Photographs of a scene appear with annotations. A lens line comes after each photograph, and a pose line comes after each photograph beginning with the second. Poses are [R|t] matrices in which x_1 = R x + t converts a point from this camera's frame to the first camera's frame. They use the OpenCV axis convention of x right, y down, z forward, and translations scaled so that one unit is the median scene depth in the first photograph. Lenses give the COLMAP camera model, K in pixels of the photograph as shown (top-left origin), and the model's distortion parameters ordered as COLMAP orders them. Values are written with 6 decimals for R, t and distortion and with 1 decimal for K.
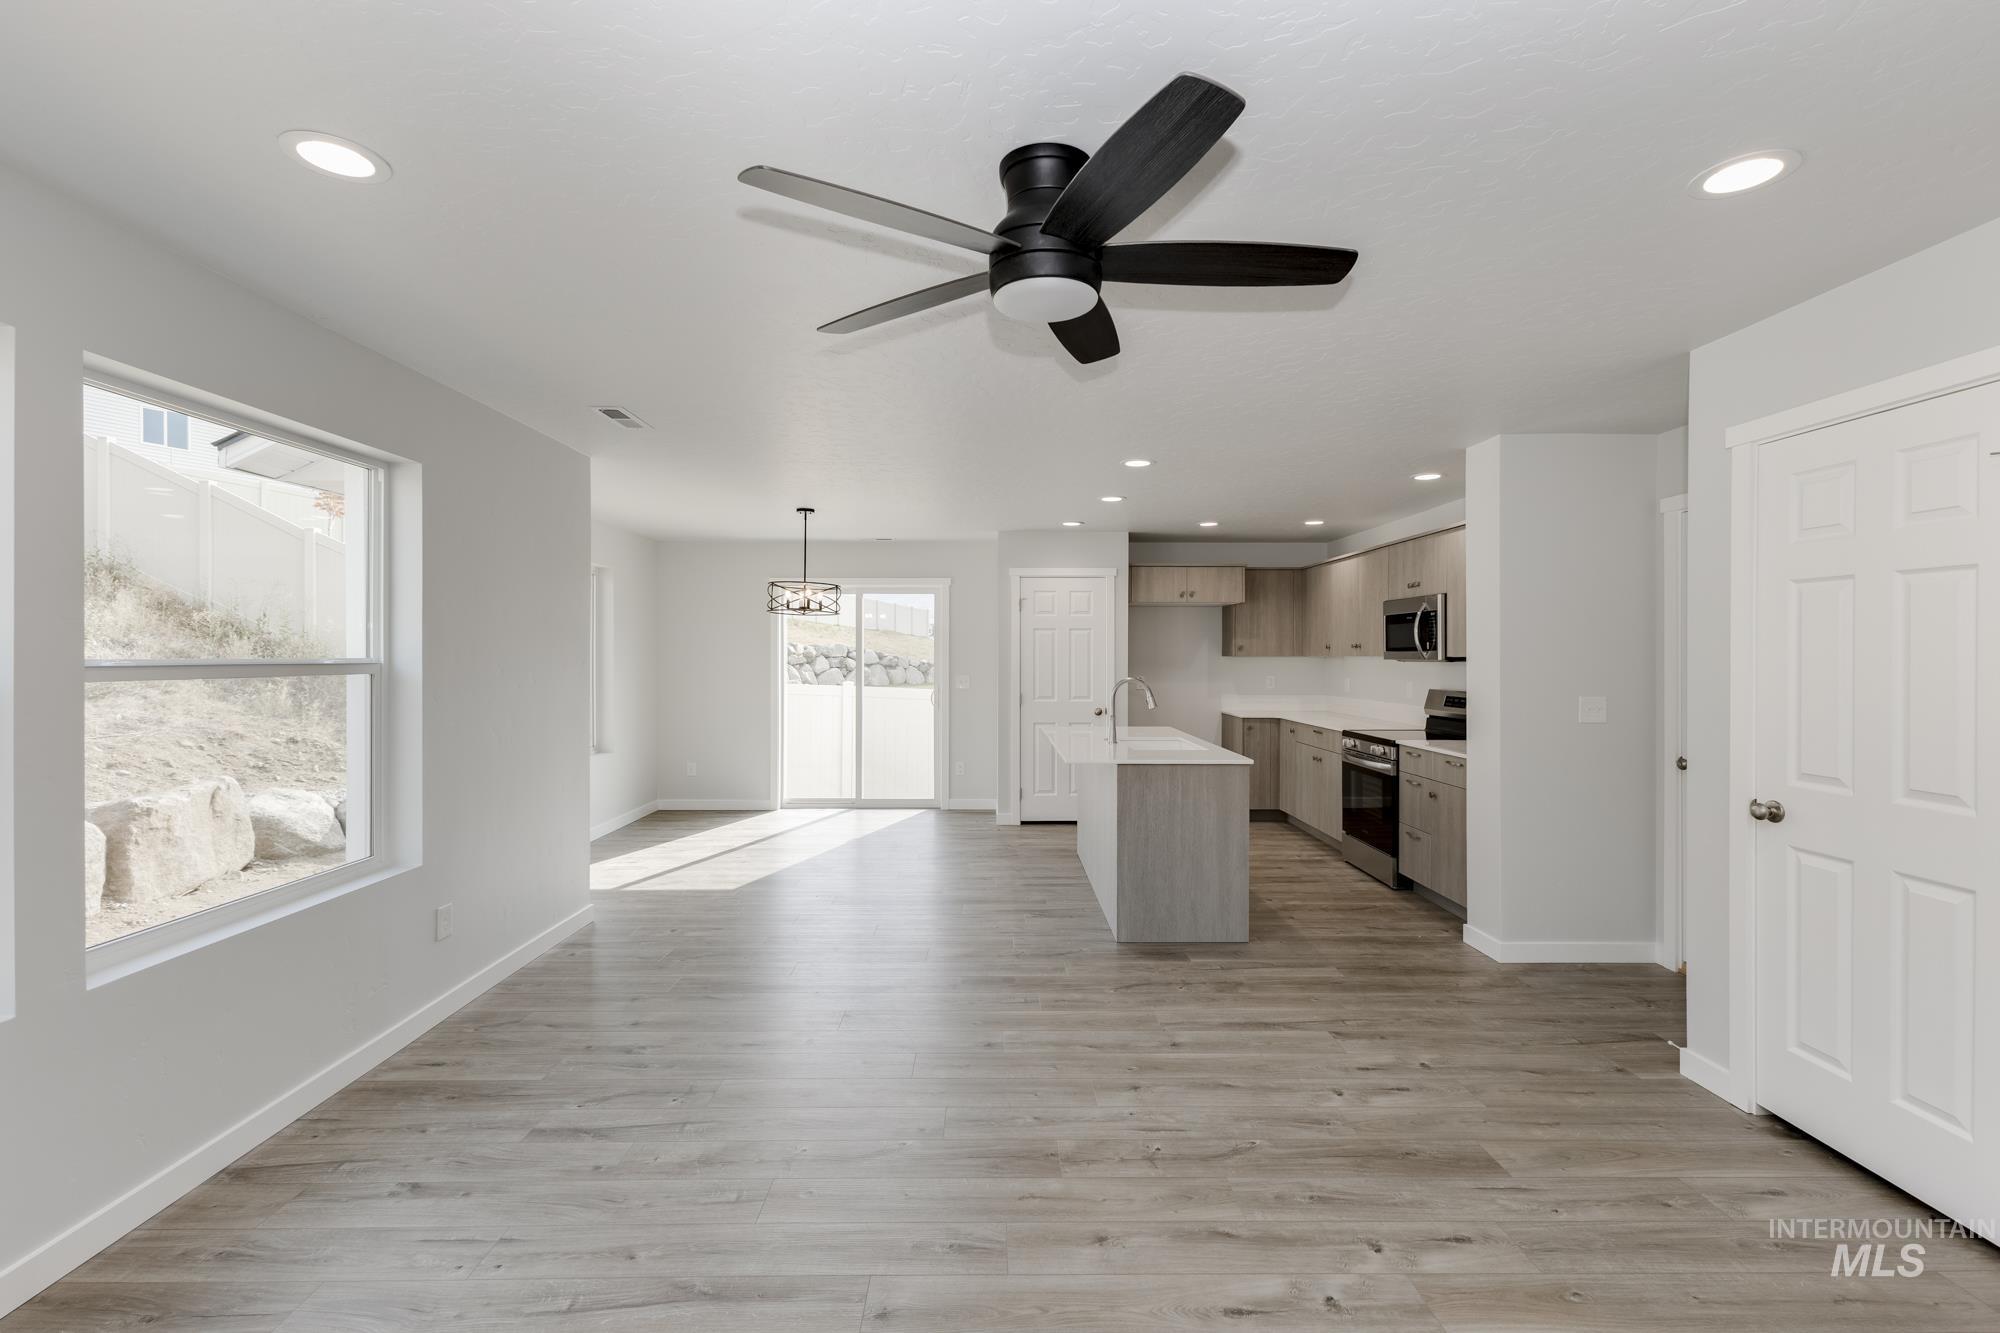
lens RADIAL K [[861.3, 0, 999.6], [0, 861.3, 658.9], [0, 0, 1]] dist [0.004052, 0.000101]
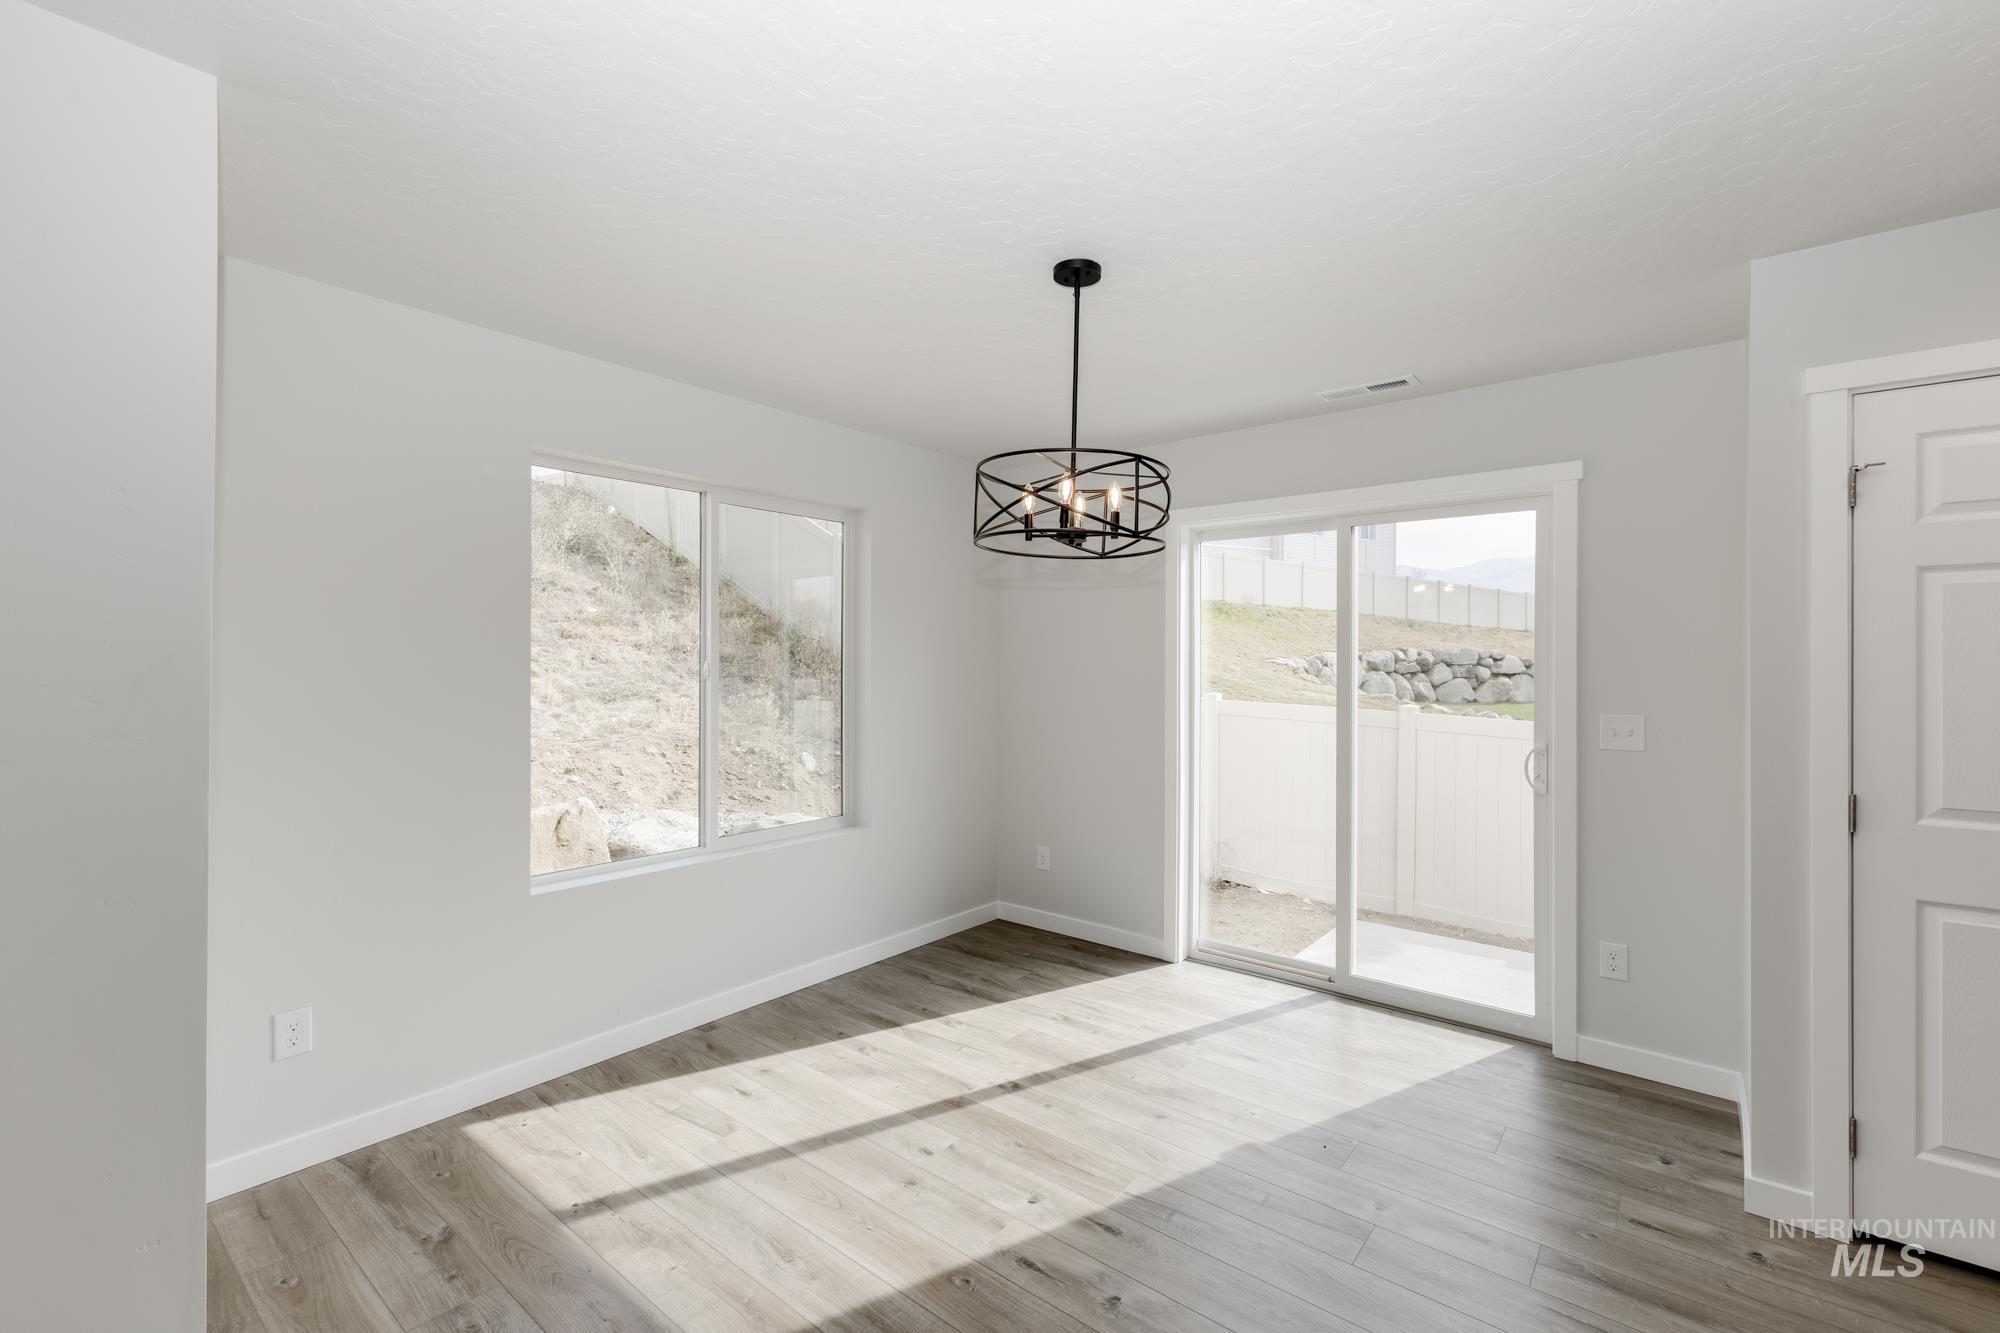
lens RADIAL K [[861.3, 0, 999.6], [0, 861.3, 658.9], [0, 0, 1]] dist [0.004052, 0.000101]
pose [[0.764113, -0.000588, -0.645082, -0.006894], [-0.004721, 0.999968, -0.006503, -0.001731], [0.645065, 0.008014, 0.764086, 0.589077]]
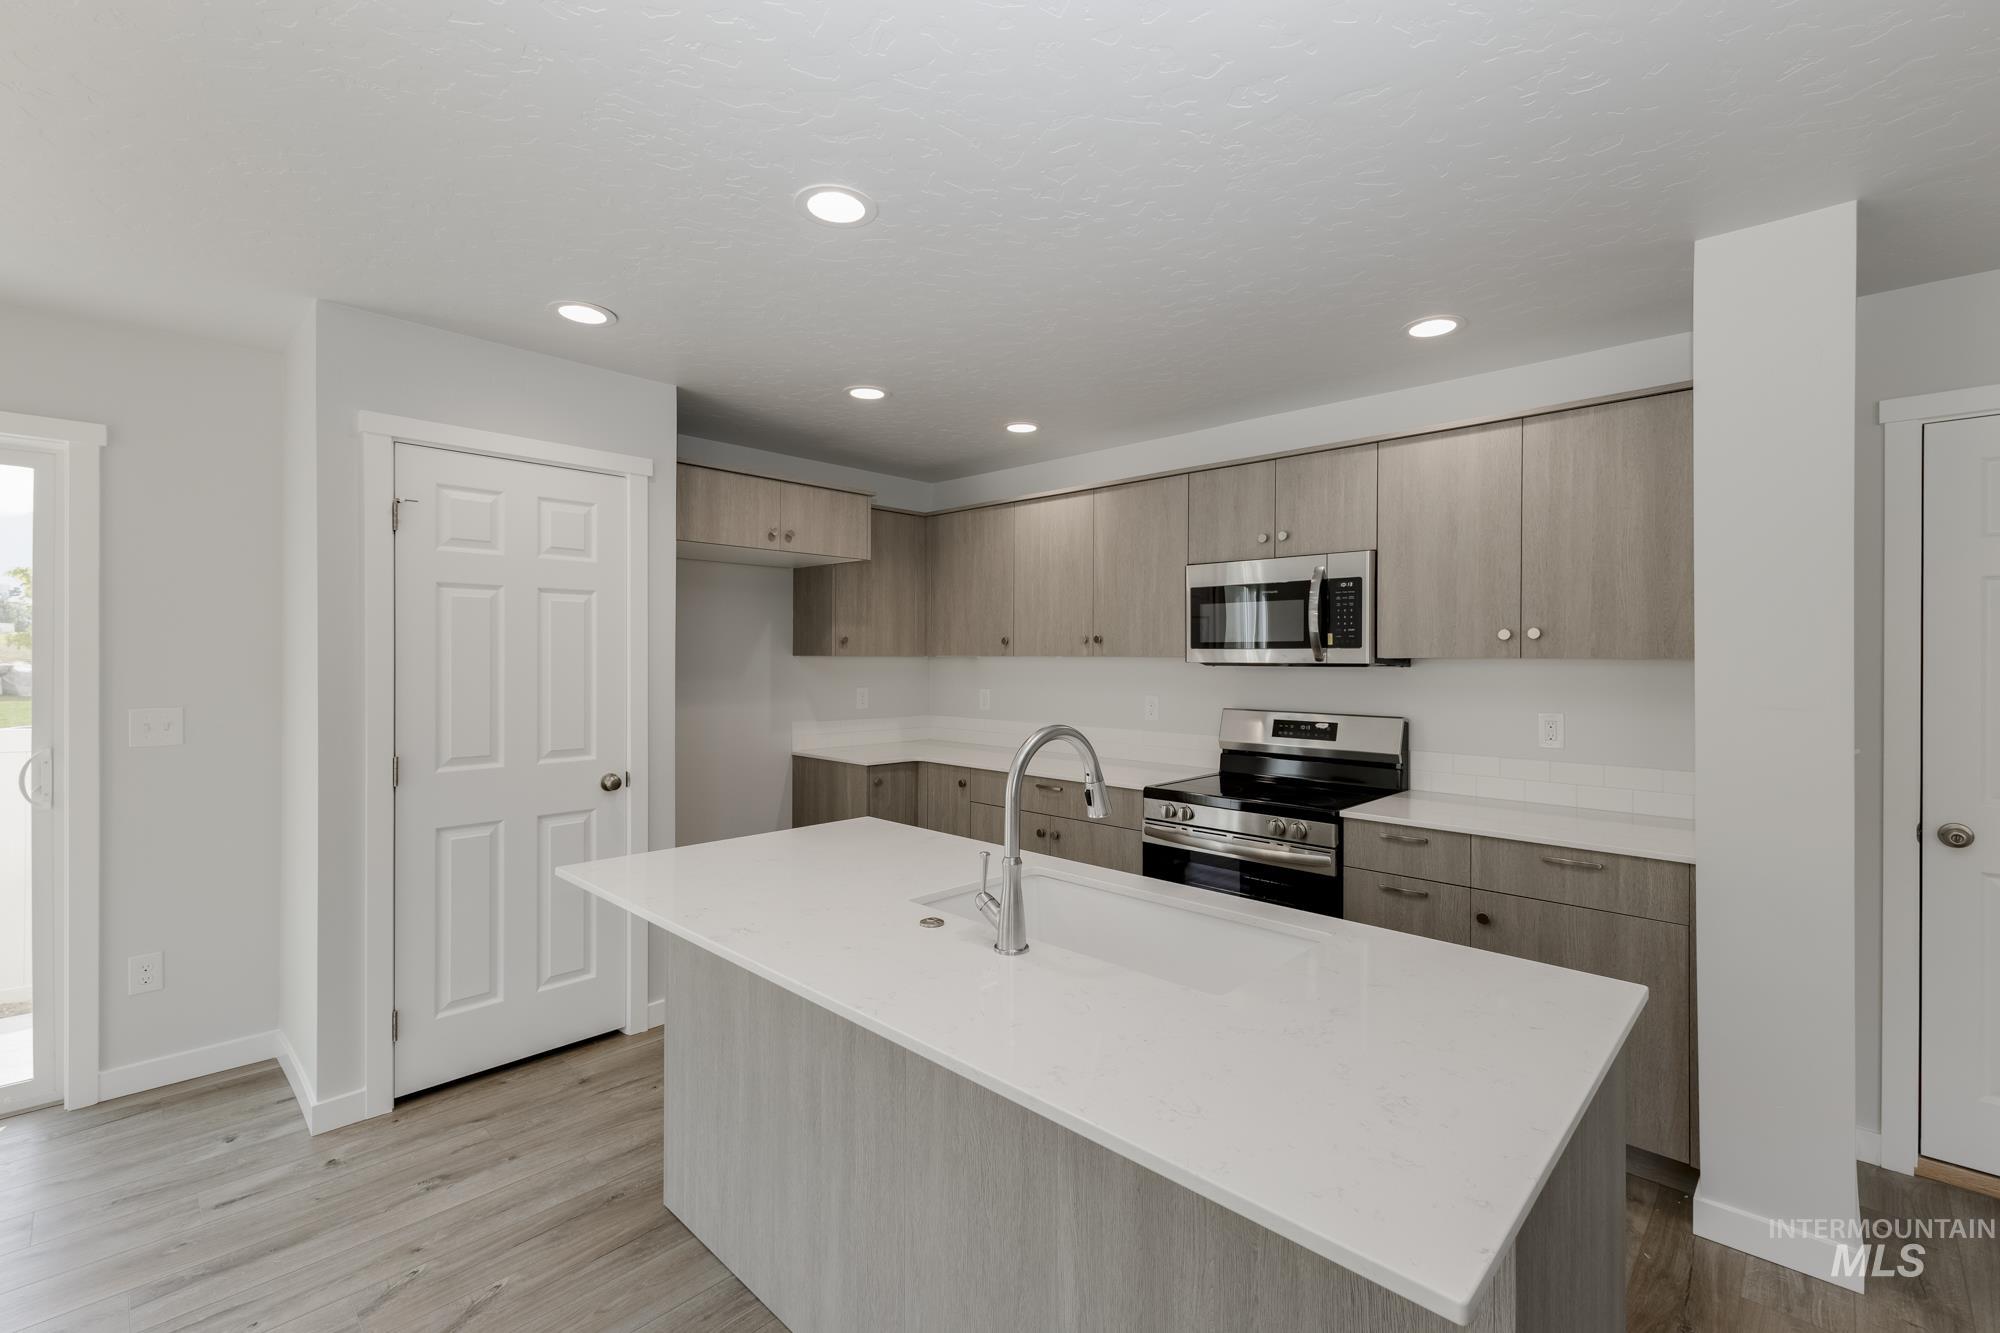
lens RADIAL K [[861.3, 0, 999.6], [0, 861.3, 658.9], [0, 0, 1]] dist [0.004052, 0.000101]
pose [[0.701446, -0.000434, 0.712722, -0.057755], [0.000141, 1.000000, 0.000470, -0.001379], [-0.712722, -0.000229, 0.701446, 0.553240]]
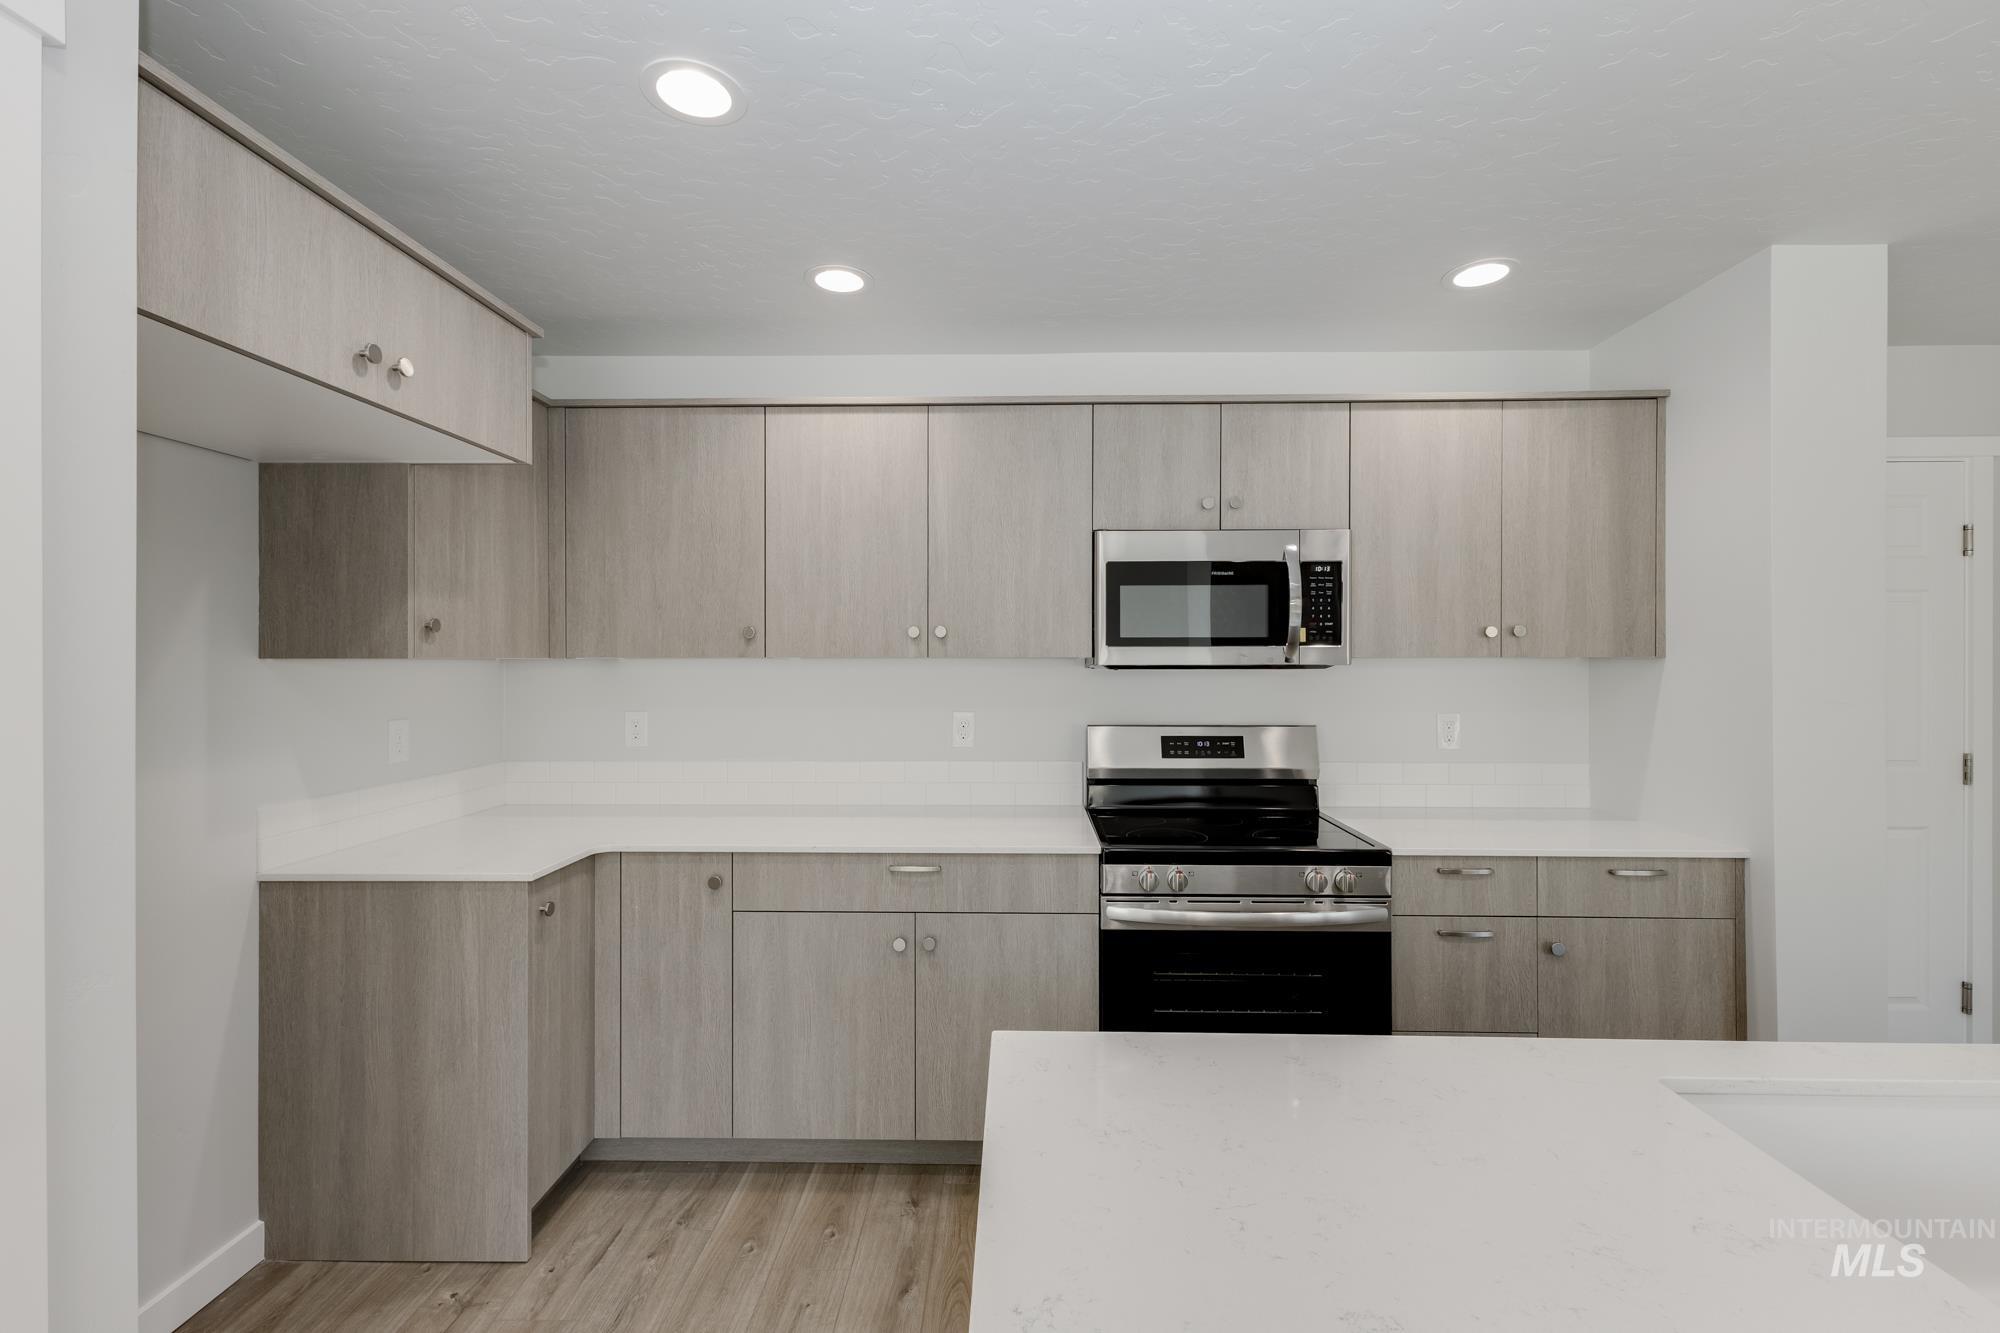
lens RADIAL K [[883.4, 0, 994.1], [0, 883.4, 658.8], [0, 0, 1]] dist [0.014473, 0.000157]
pose [[0.028820, -0.002596, 0.999581, 0.001936], [0.005043, 0.999984, 0.002452, -0.002854], [-0.999572, 0.004970, 0.028832, 0.854353]]
